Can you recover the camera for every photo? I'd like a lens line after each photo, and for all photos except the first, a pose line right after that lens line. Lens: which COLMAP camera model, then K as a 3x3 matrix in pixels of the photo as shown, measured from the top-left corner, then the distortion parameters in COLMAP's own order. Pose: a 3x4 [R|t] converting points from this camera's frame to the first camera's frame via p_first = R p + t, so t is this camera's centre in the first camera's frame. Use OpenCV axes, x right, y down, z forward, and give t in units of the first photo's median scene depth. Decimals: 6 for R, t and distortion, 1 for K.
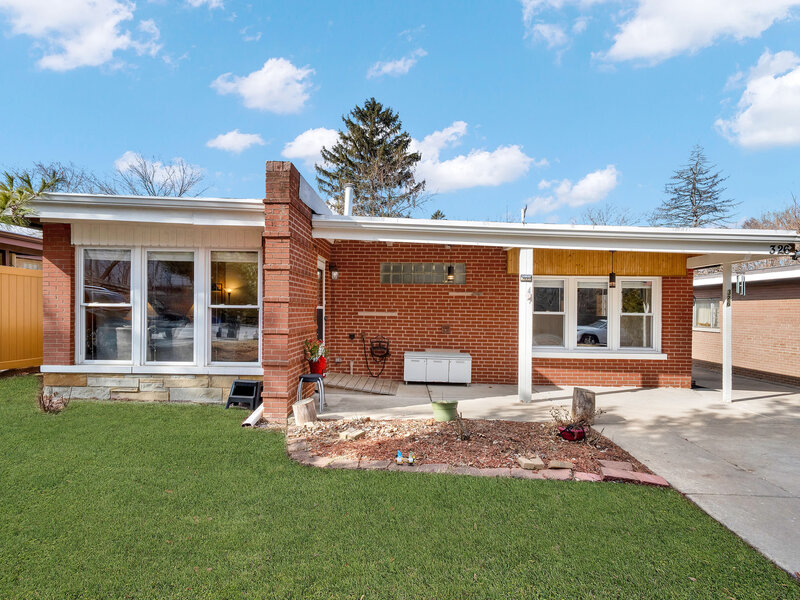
lens RADIAL K [[455.9, 0, 400.0], [0, 455.9, 300.0], [0, 0, 1]] dist [0.002675, 0.000280]
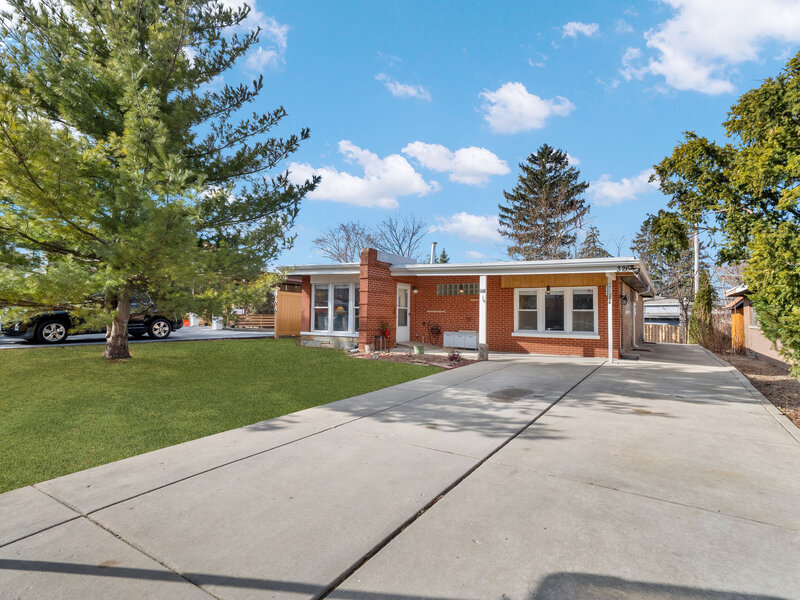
lens RADIAL K [[371.4, 0, 400.0], [0, 371.4, 300.0], [0, 0, 1]] dist [-0.000481, -0.000026]
pose [[0.864412, -0.022049, -0.502301, 0.616363], [0.010874, 0.999624, -0.025168, 0.020557], [0.502667, 0.016294, 0.864327, -0.428621]]
